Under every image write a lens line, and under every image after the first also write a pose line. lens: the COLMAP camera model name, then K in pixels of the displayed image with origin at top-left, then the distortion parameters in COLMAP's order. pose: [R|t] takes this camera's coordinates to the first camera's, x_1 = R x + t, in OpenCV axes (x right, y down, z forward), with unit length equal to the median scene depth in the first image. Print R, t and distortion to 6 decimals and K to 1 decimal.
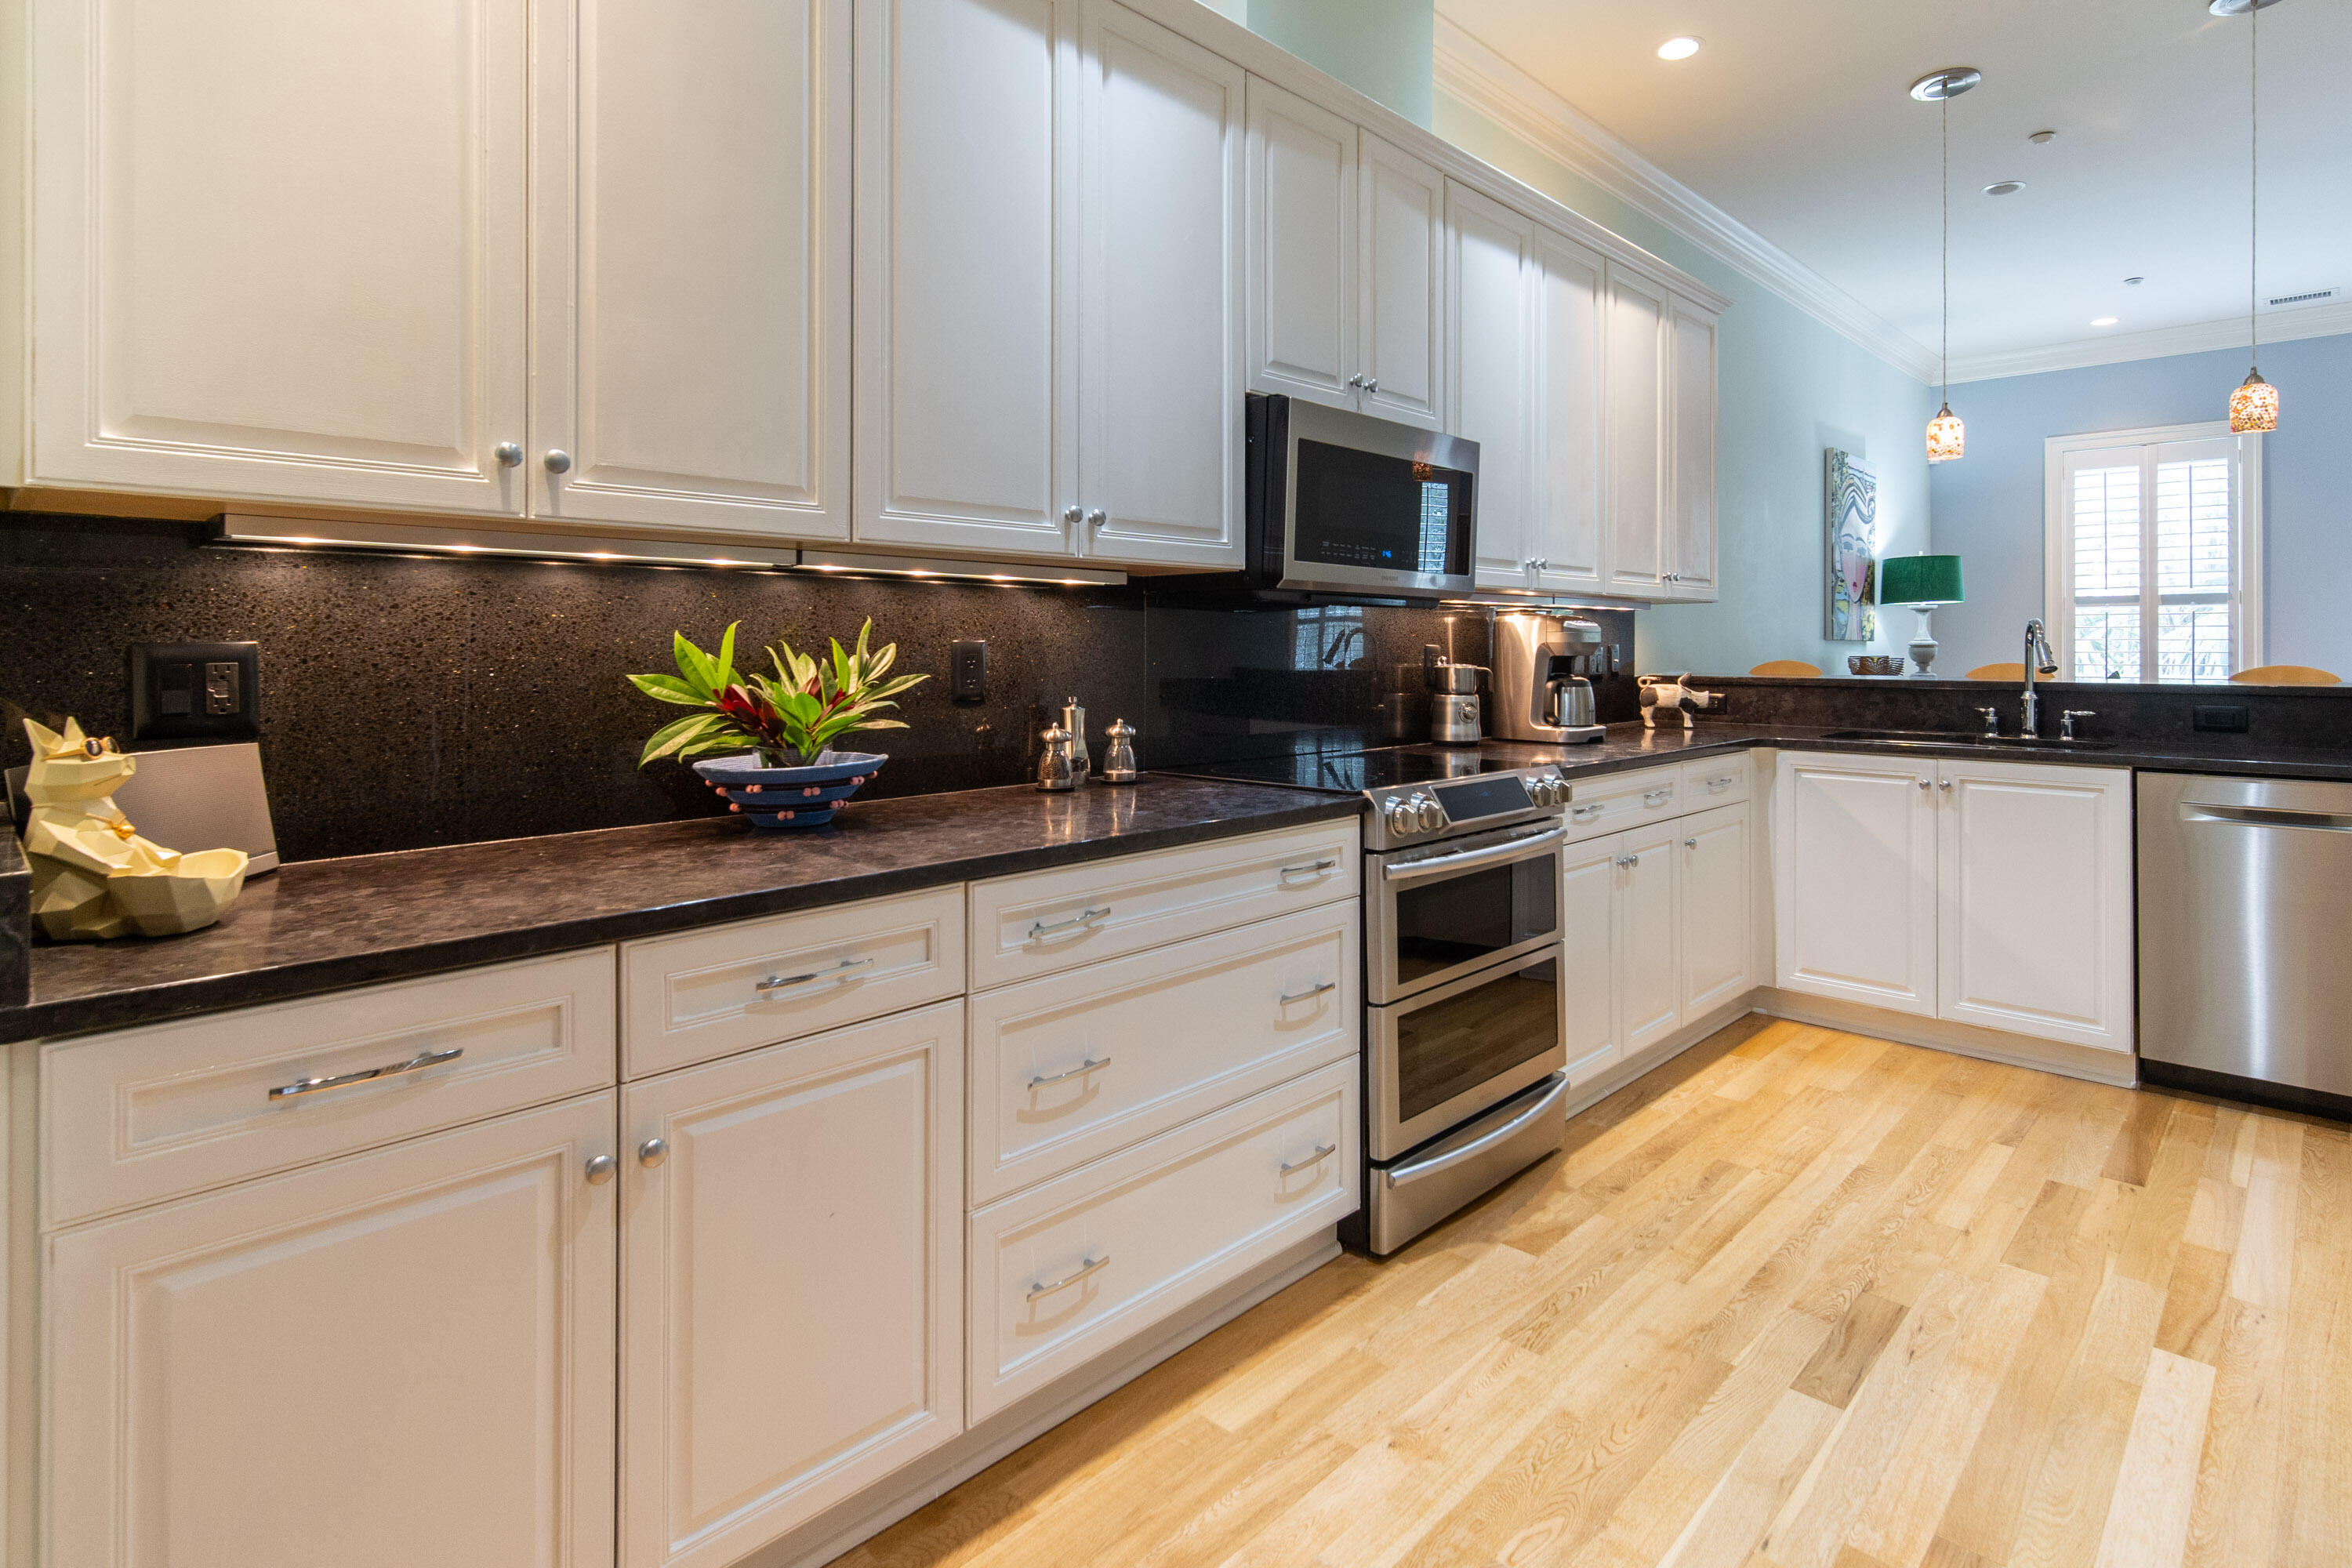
lens RADIAL K [[1205.3, 0, 1211.4], [0, 1205.3, 637.2], [0, 0, 1]] dist [0.004214, -0.000032]
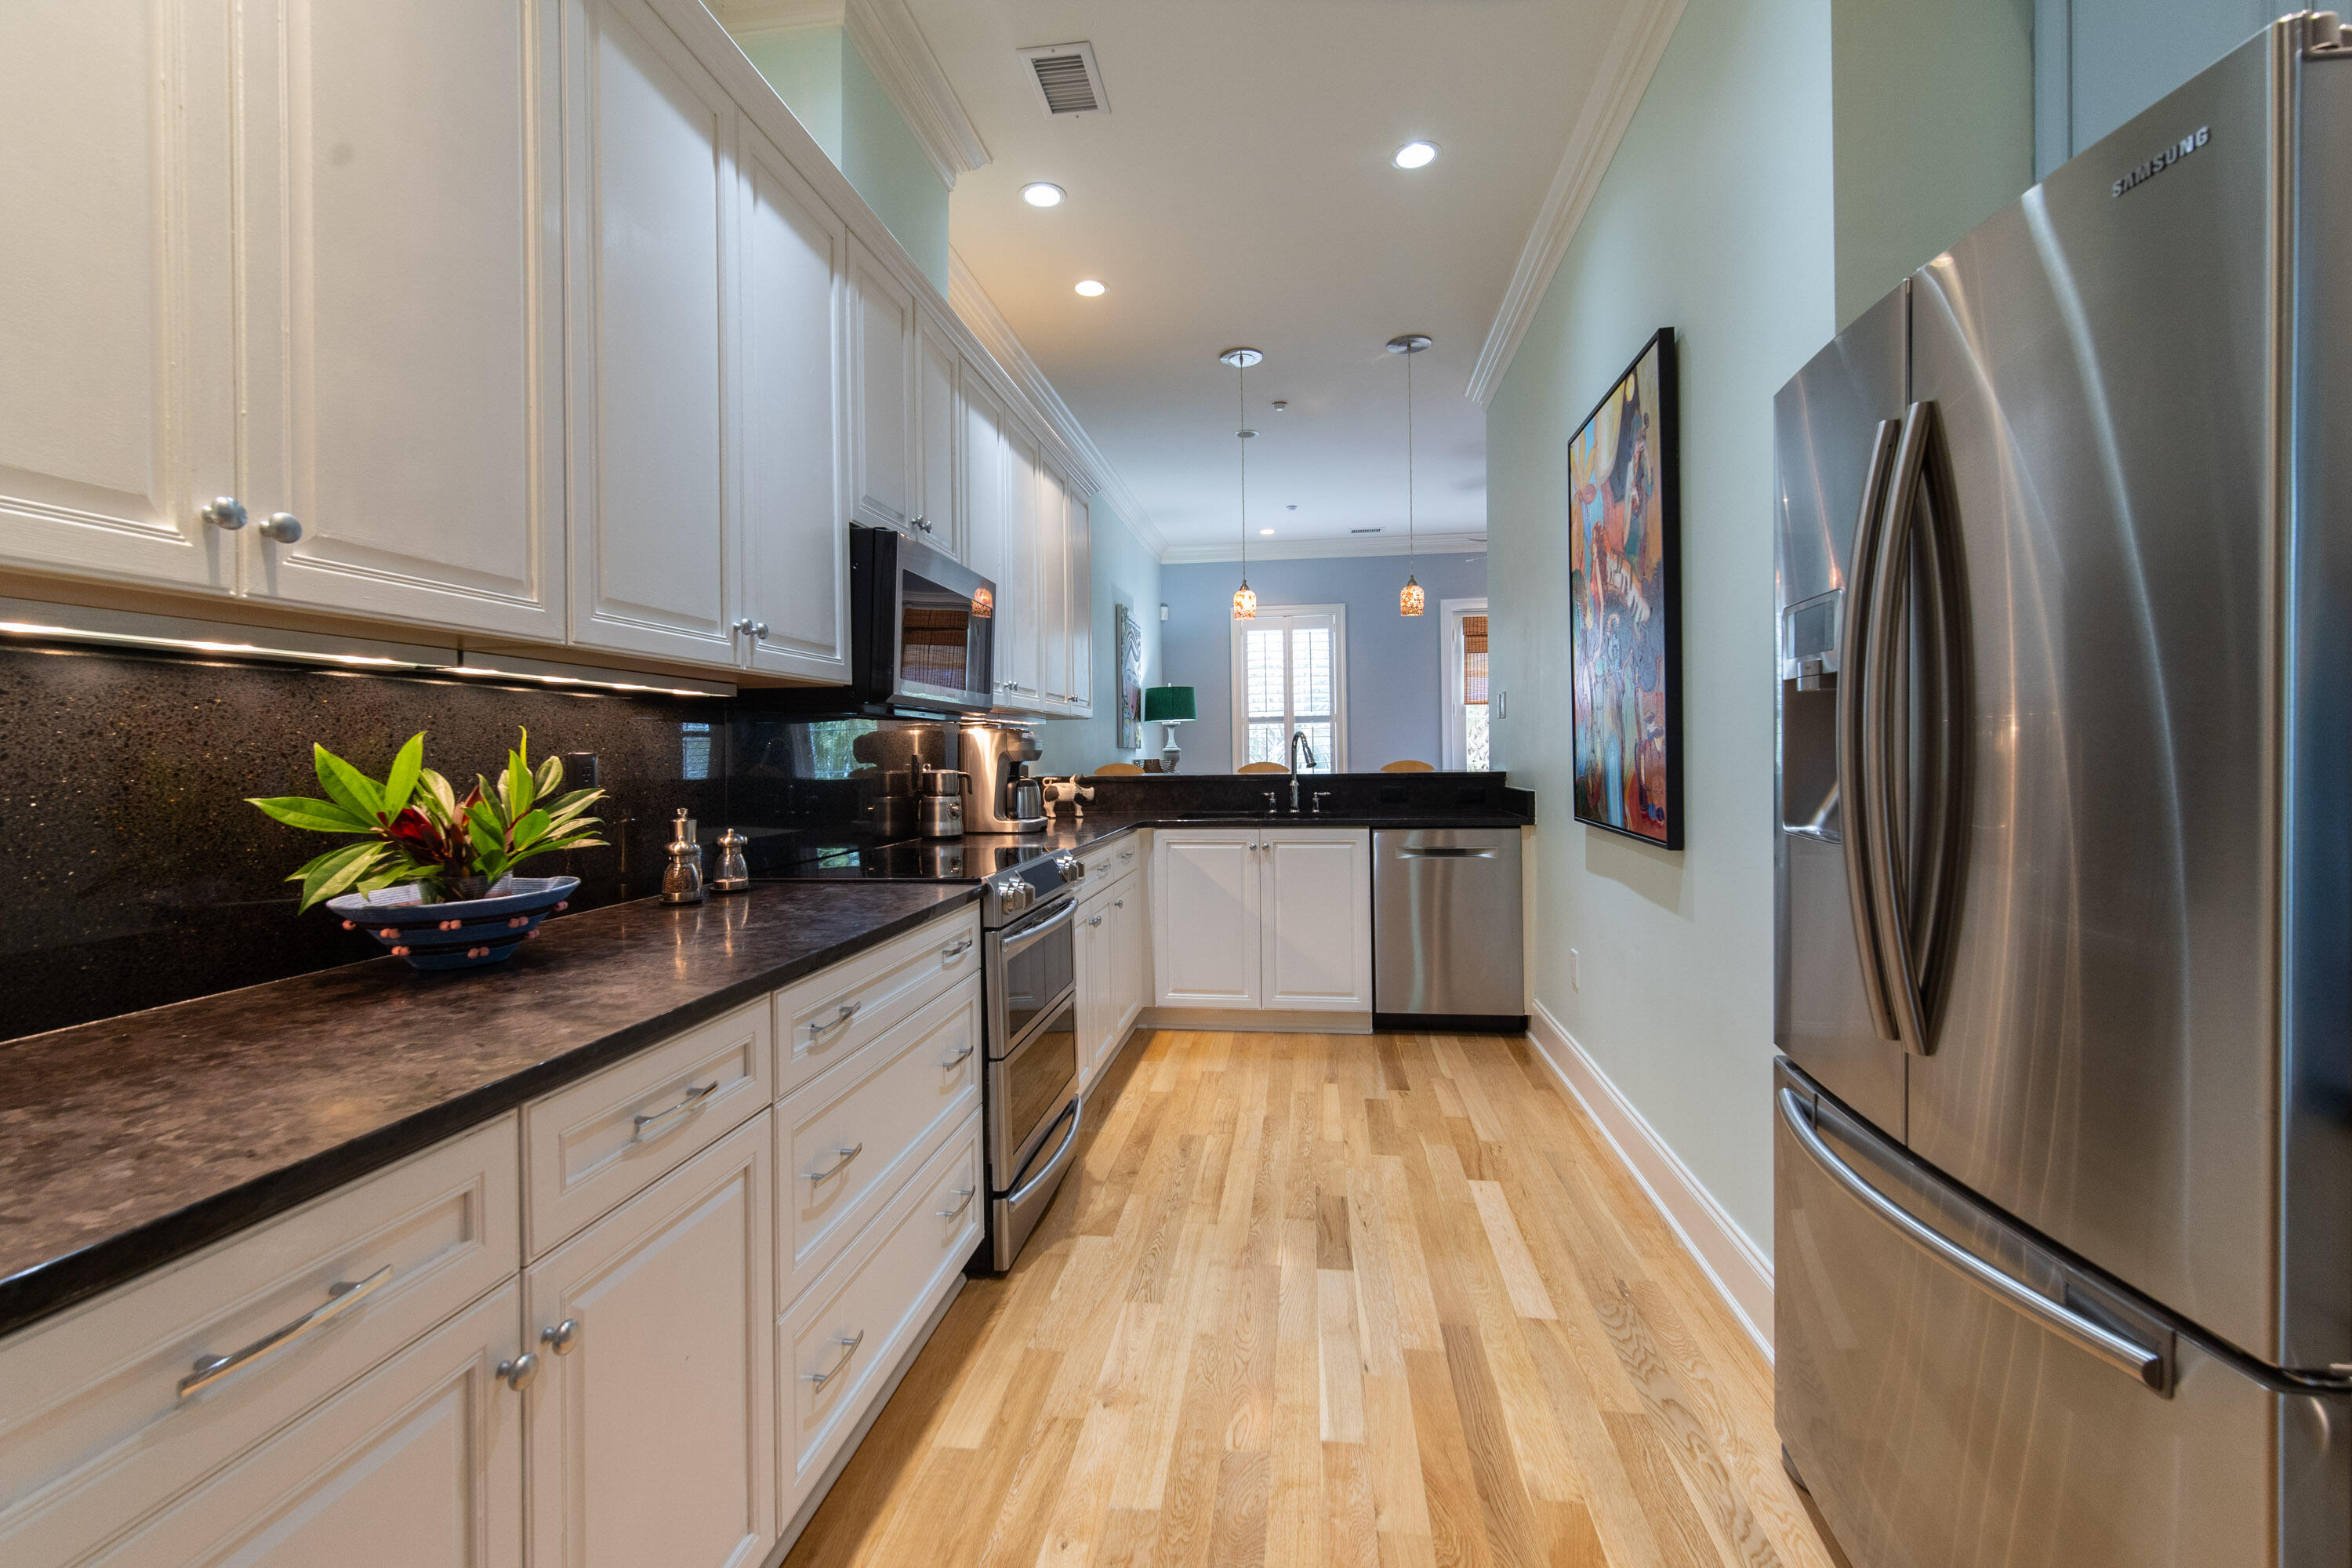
lens RADIAL K [[1044.6, 0, 1160.9], [0, 1044.6, 748.2], [0, 0, 1]] dist [0.003390, 0.001900]
pose [[0.819801, -0.008695, 0.572582, -0.298933], [0.009085, 0.999956, 0.002177, 0.001406], [-0.572576, 0.003417, 0.819845, 0.071763]]
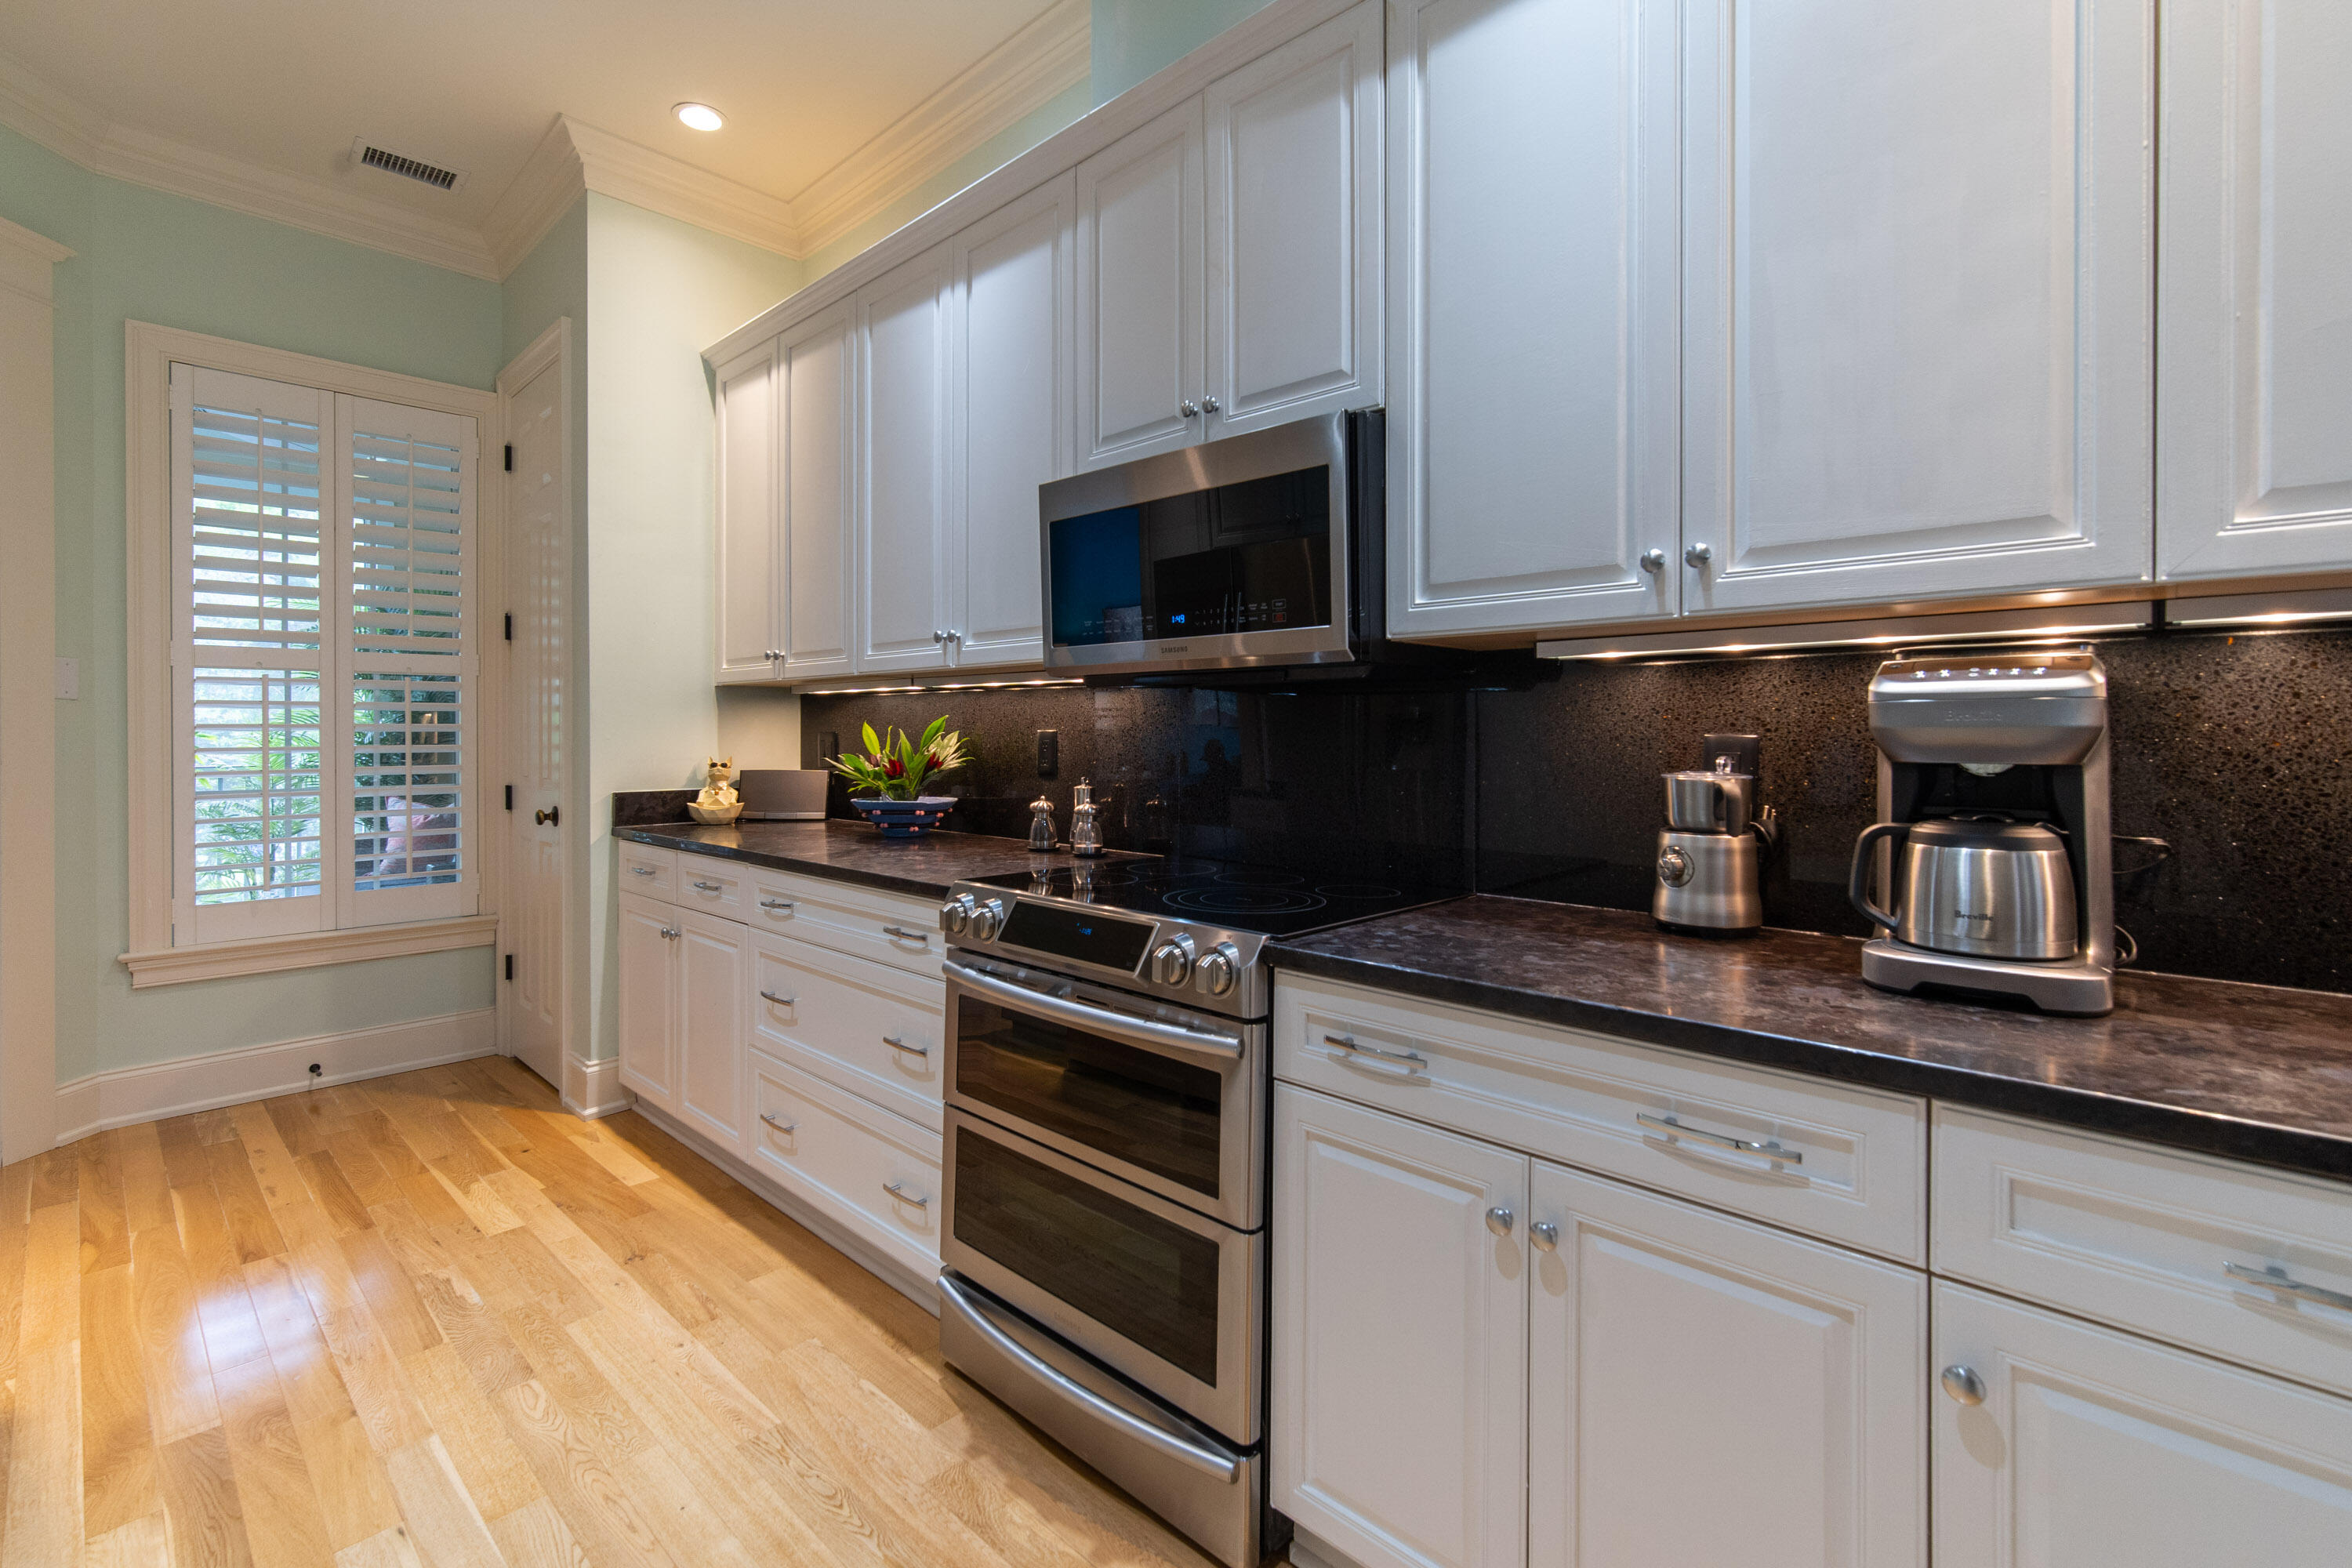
lens RADIAL K [[1044.6, 0, 1179.9], [0, 1044.6, 710.9], [0, 0, 1]] dist [0.003390, 0.001900]
pose [[-0.004955, -0.011434, -0.999922, 0.956671], [0.014198, 0.999833, -0.011503, -0.001394], [0.999887, -0.014254, -0.004791, 1.150538]]
